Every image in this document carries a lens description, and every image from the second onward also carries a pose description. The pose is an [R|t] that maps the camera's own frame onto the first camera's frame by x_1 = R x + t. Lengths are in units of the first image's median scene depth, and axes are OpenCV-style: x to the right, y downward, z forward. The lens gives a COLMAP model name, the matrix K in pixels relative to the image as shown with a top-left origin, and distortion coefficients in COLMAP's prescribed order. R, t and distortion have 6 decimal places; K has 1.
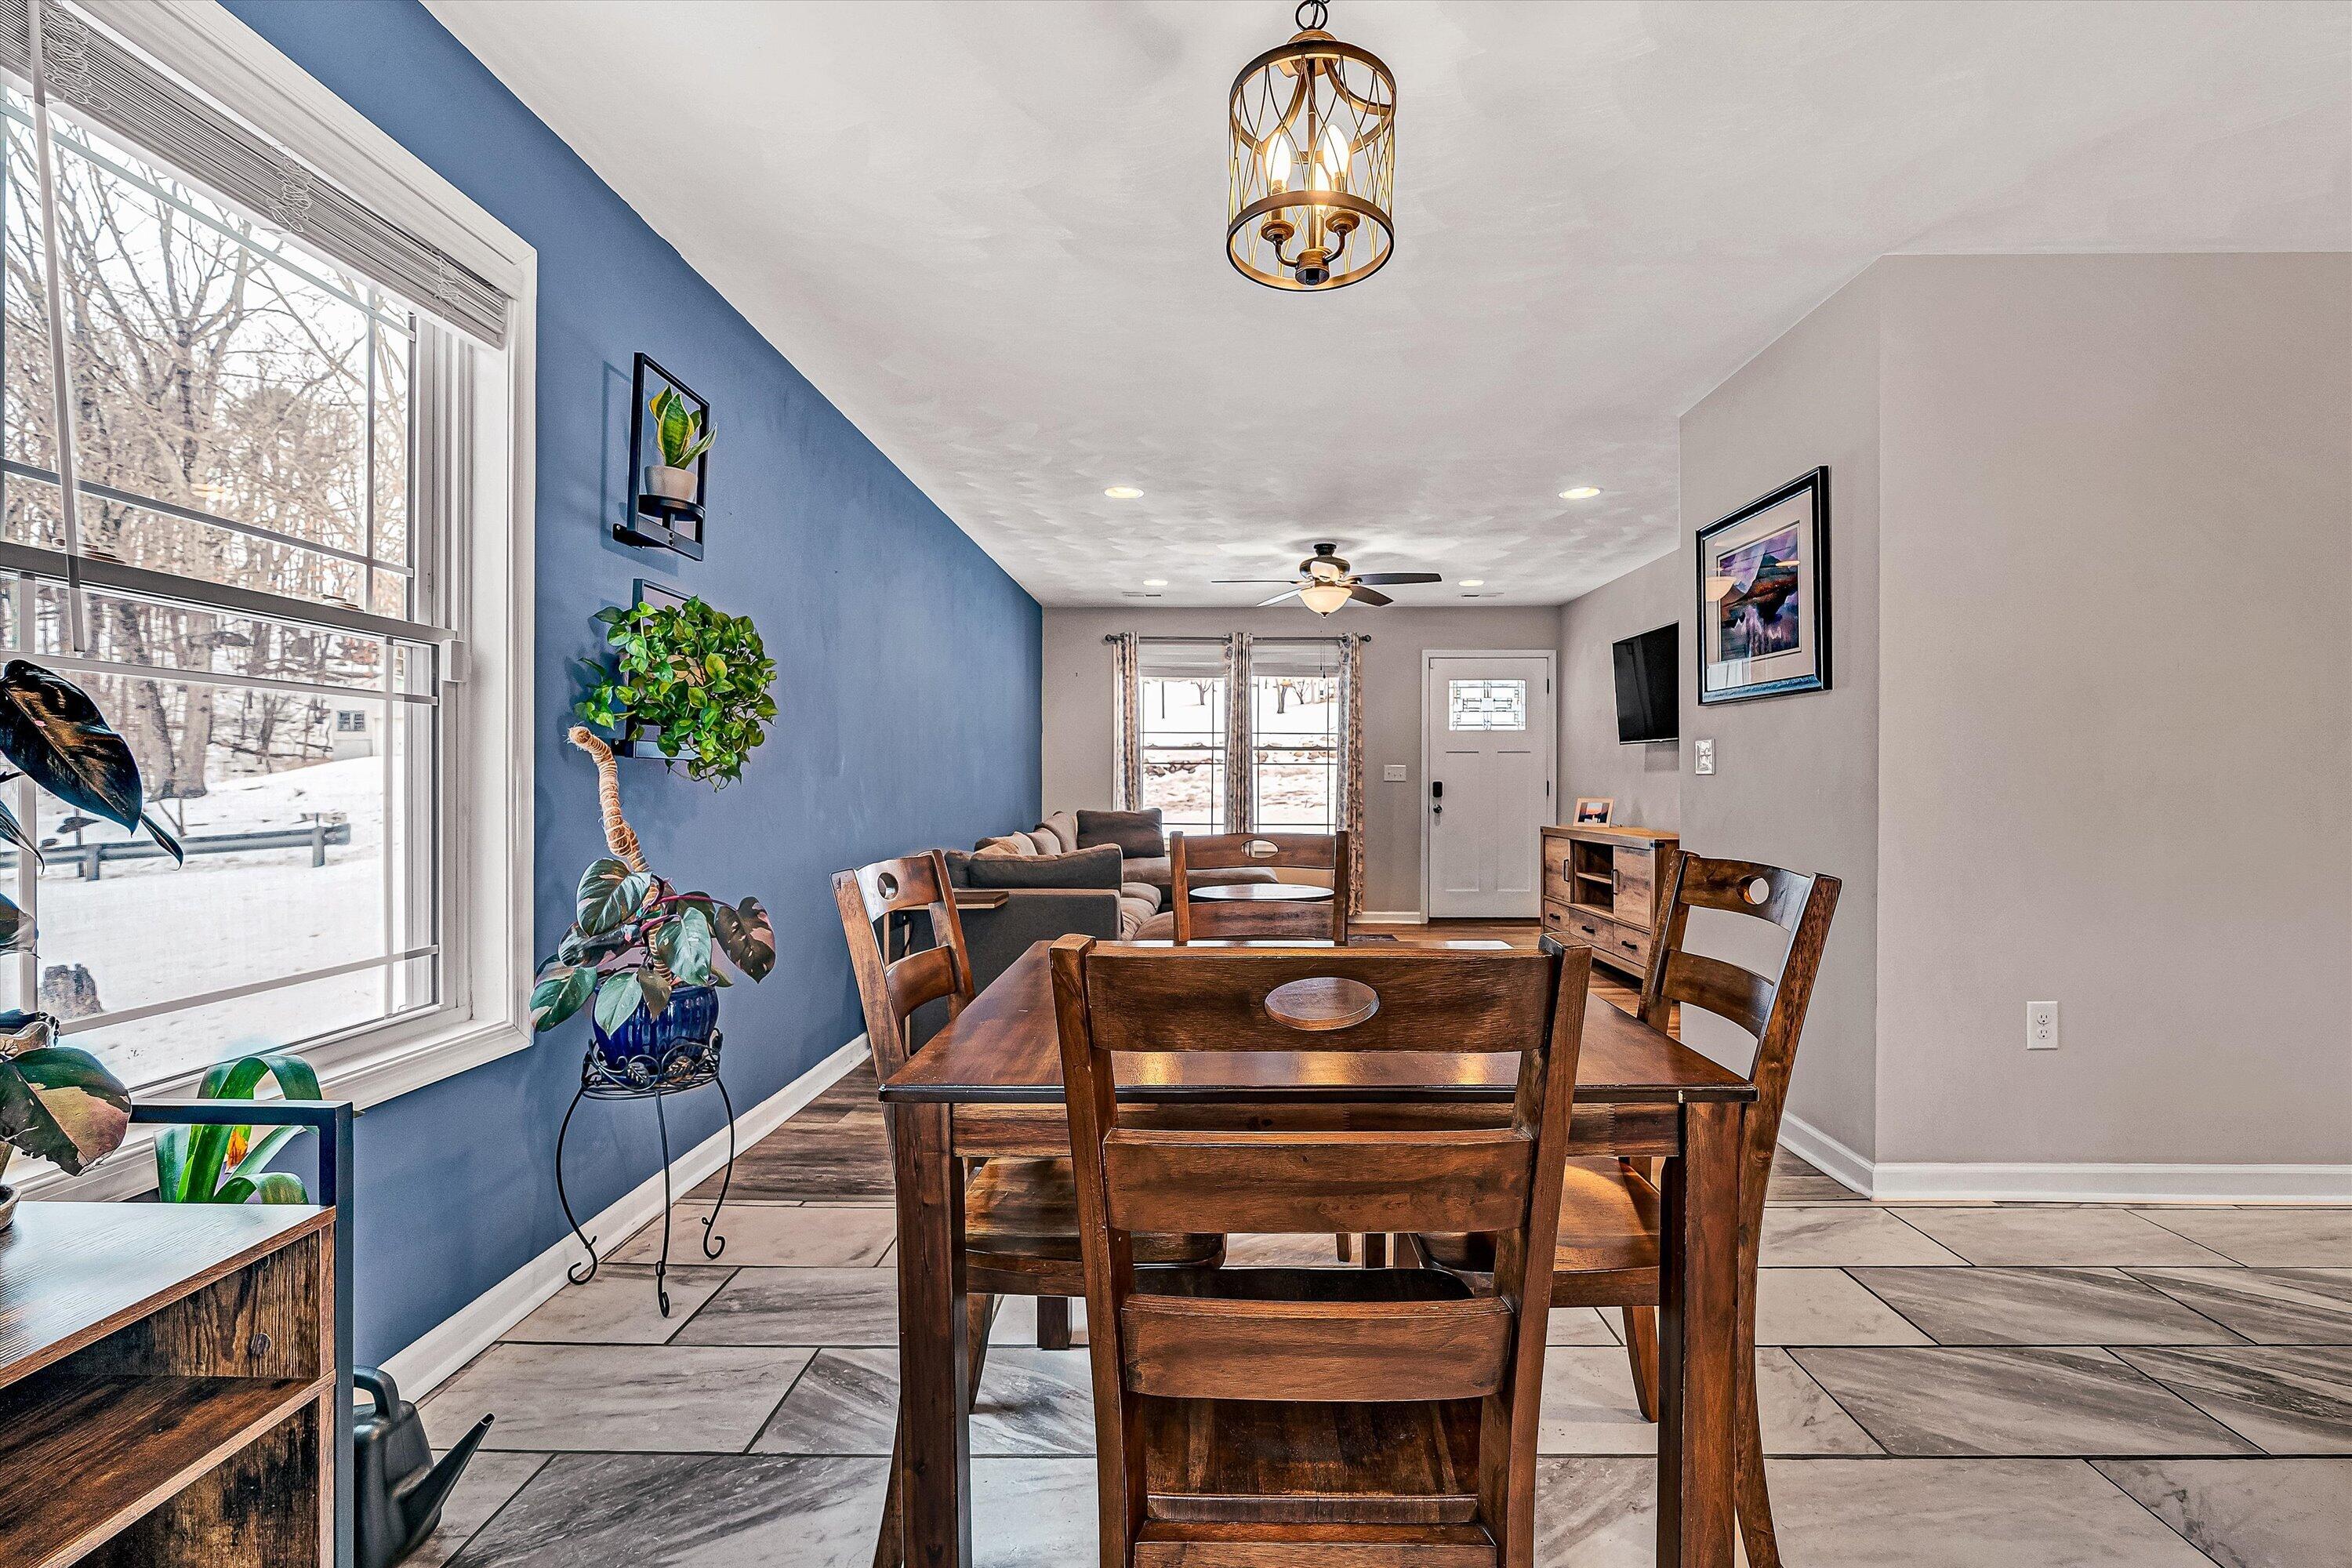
lens RADIAL K [[840.2, 0, 1176.0], [0, 840.2, 784.0], [0, 0, 1]] dist [-0.002192, -0.000425]
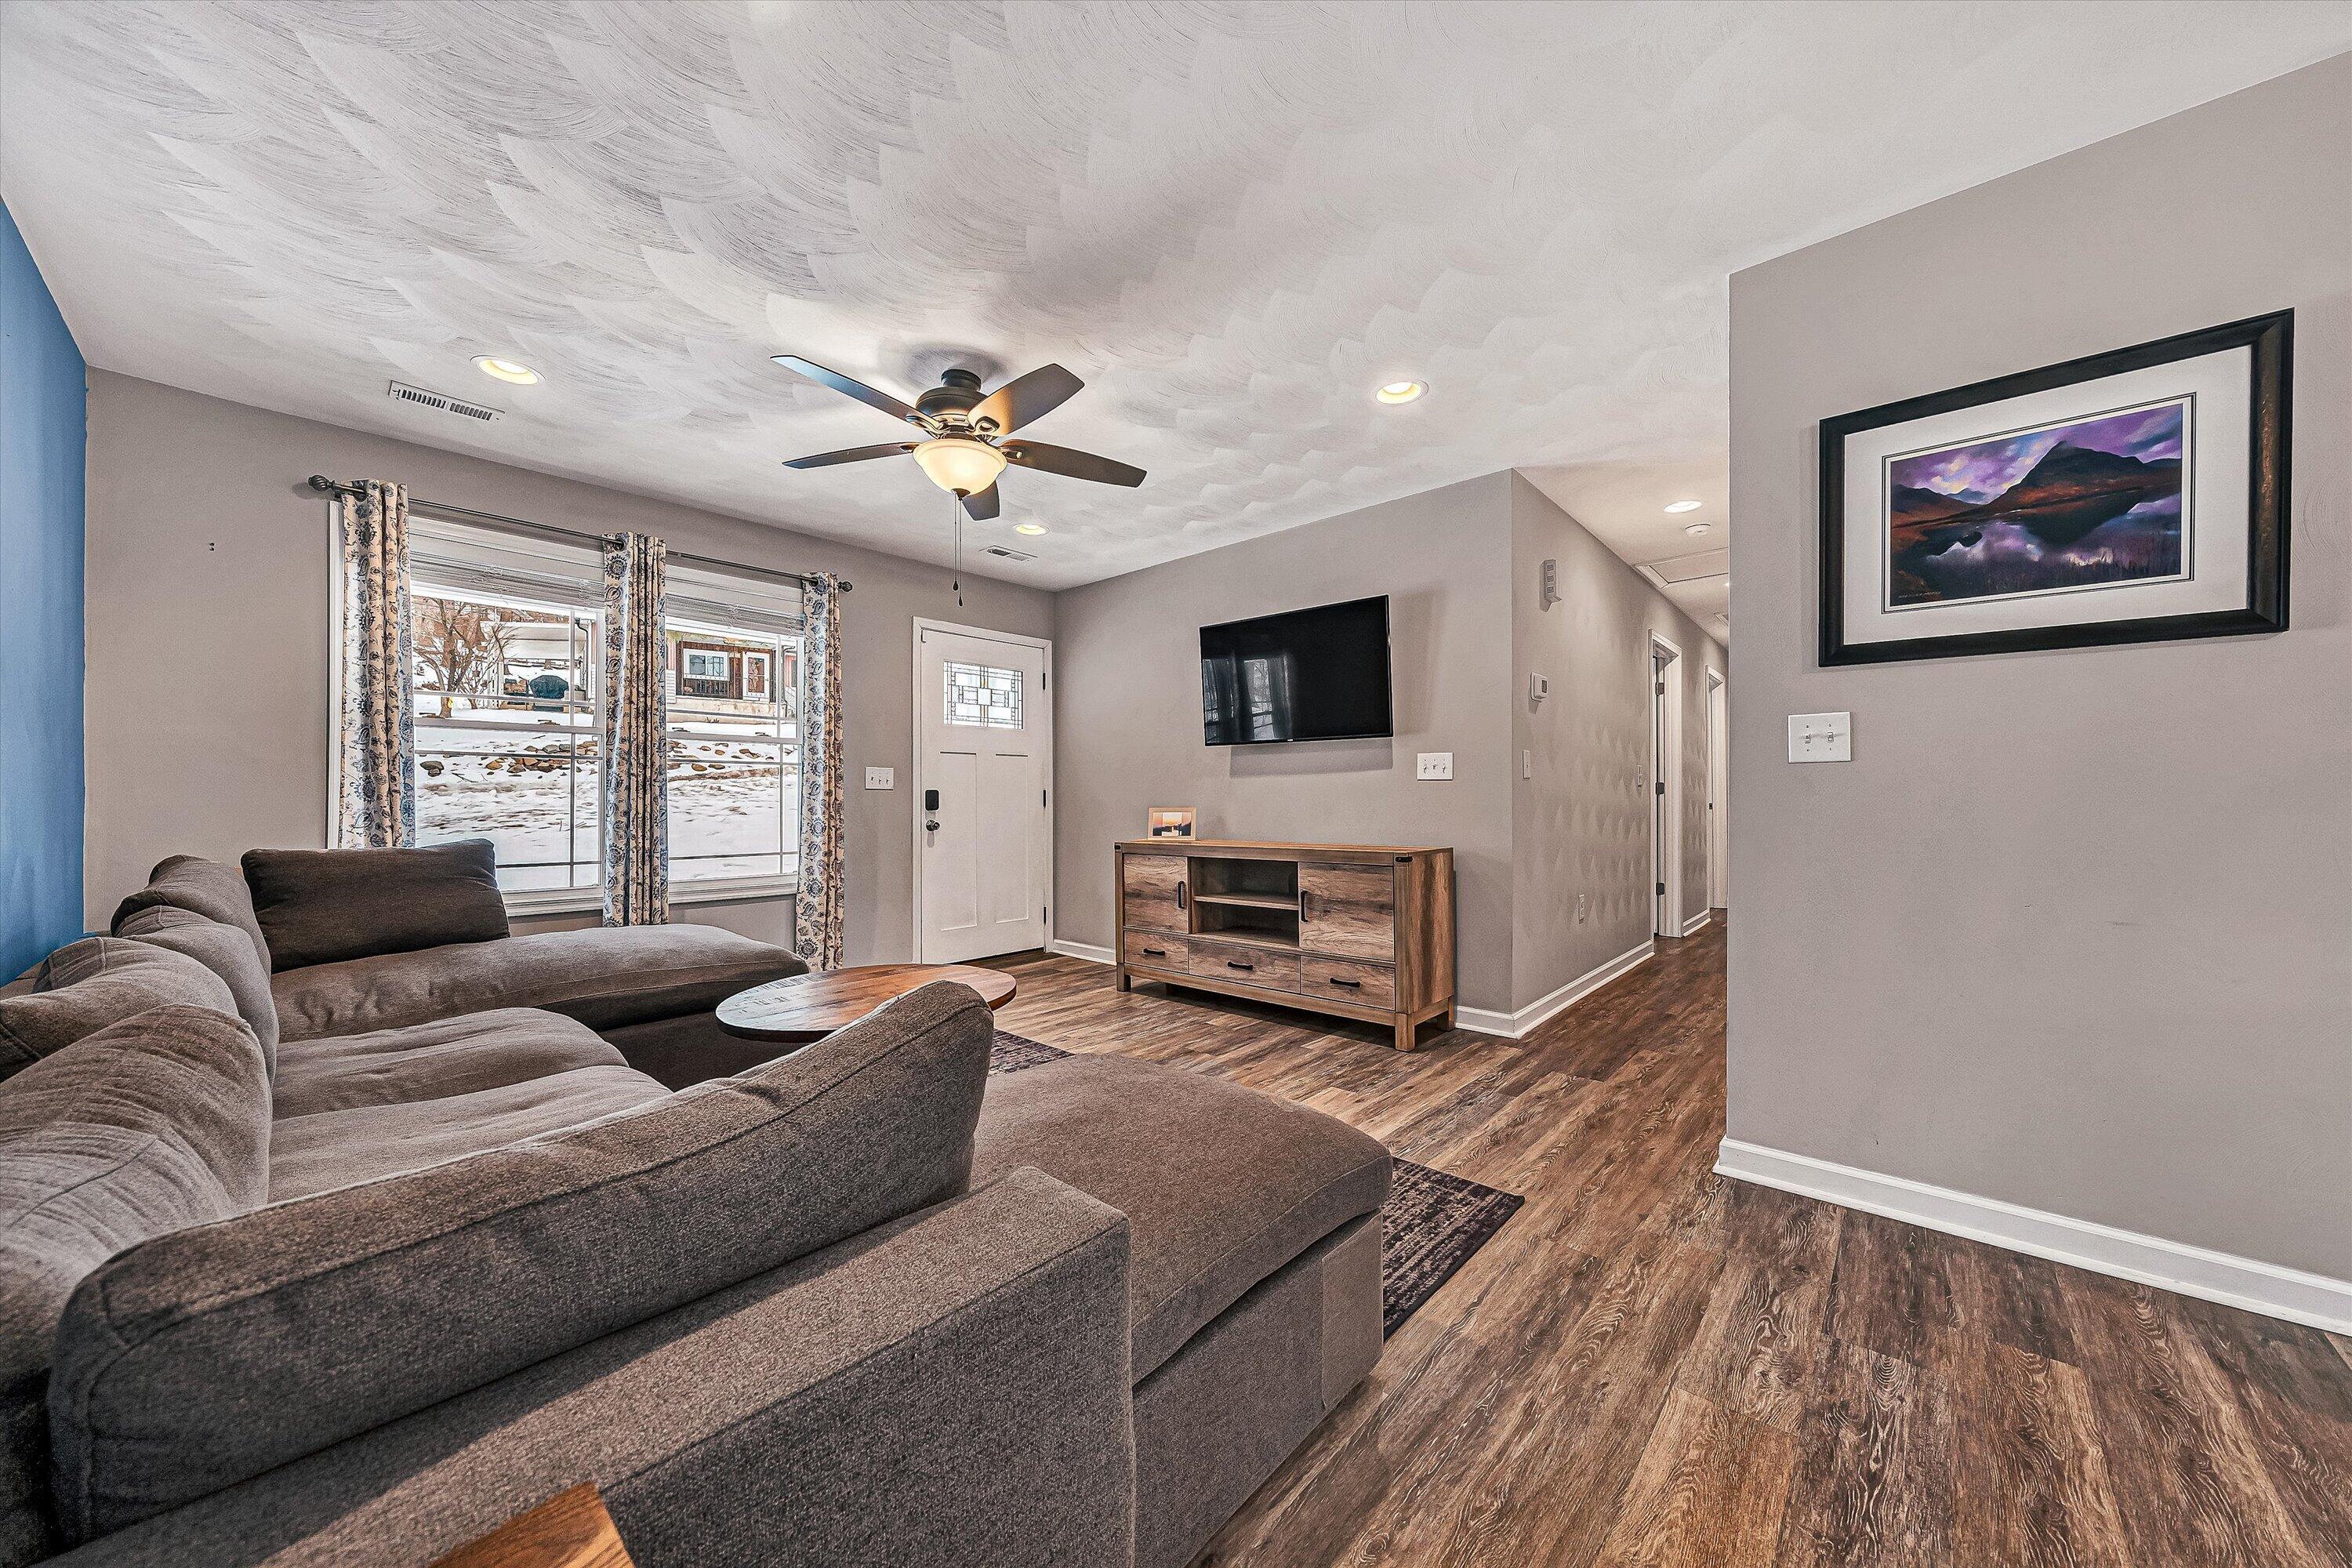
lens RADIAL K [[819.1, 0, 1197.9], [0, 819.1, 793.4], [0, 0, 1]] dist [-0.009628, -0.000083]
pose [[0.668159, -0.000022, 0.744019, -0.086964], [0.005489, 0.999973, -0.004899, 0.005544], [-0.743998, 0.007357, 0.668141, 0.325845]]
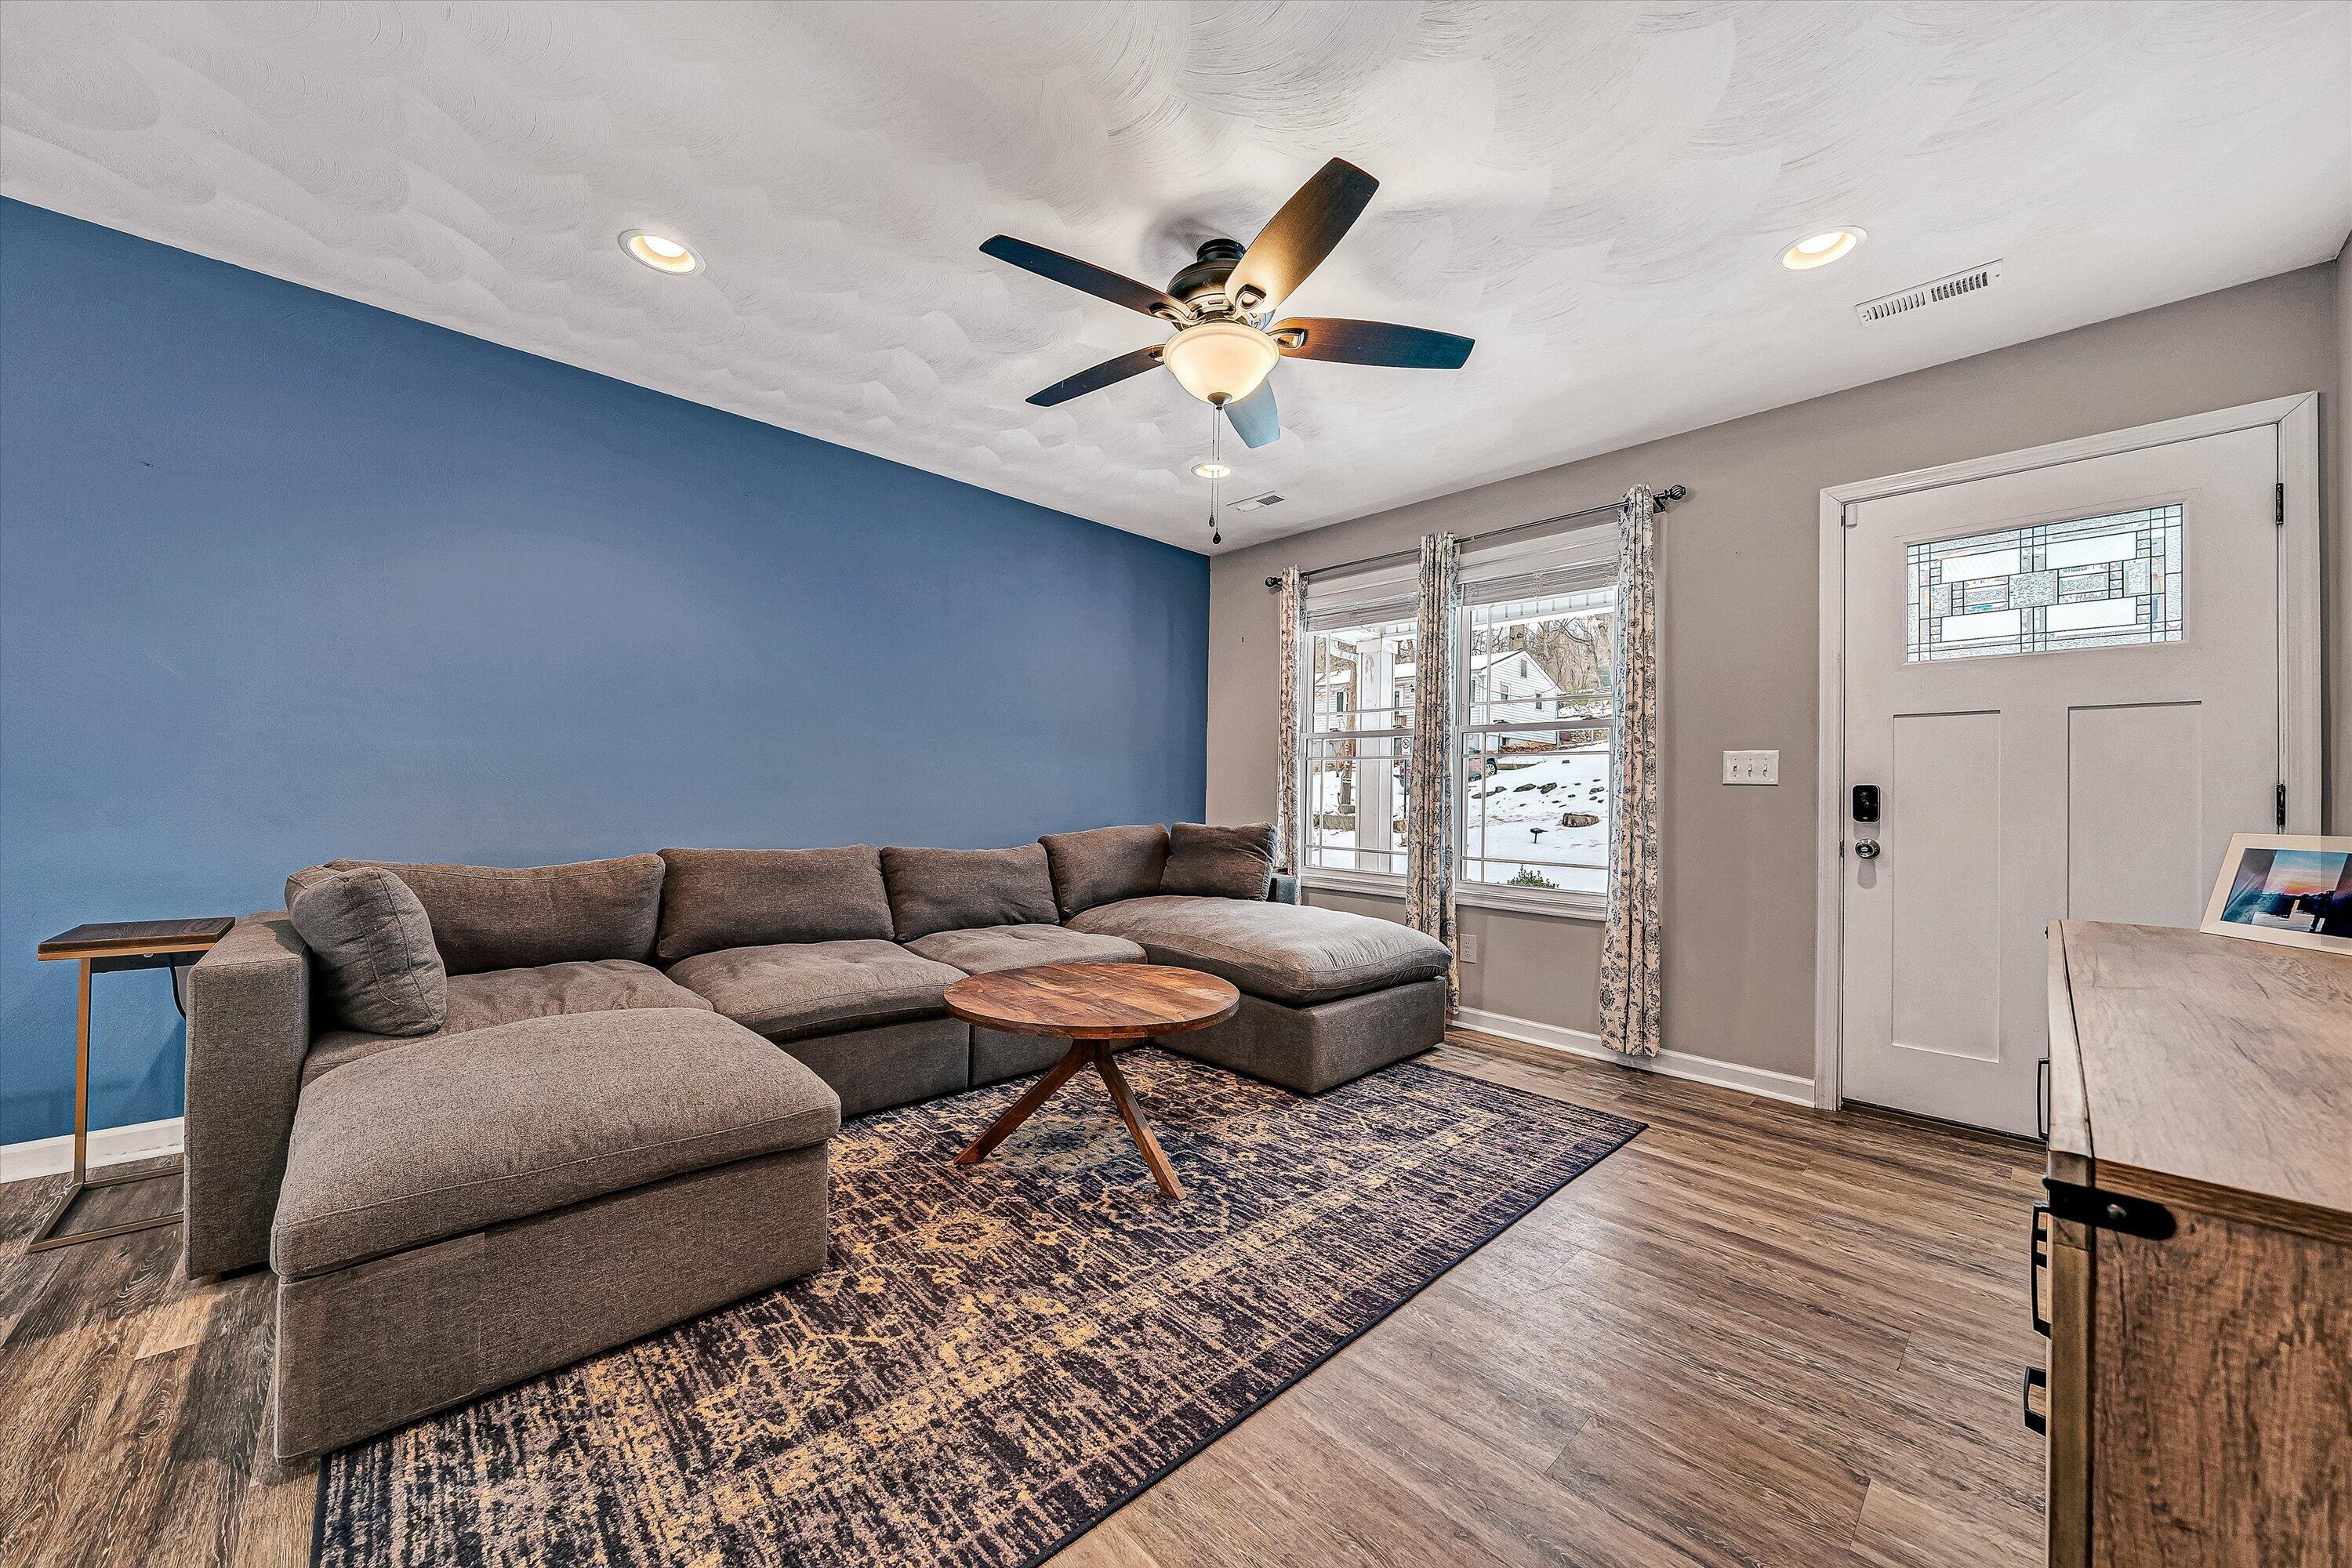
lens RADIAL K [[840.2, 0, 1176.0], [0, 840.2, 784.0], [0, 0, 1]] dist [-0.002192, -0.000425]
pose [[0.687382, -0.003644, -0.726287, 0.391756], [-0.013248, 0.999758, -0.017554, 0.009269], [0.726175, 0.021688, 0.687168, 0.459822]]
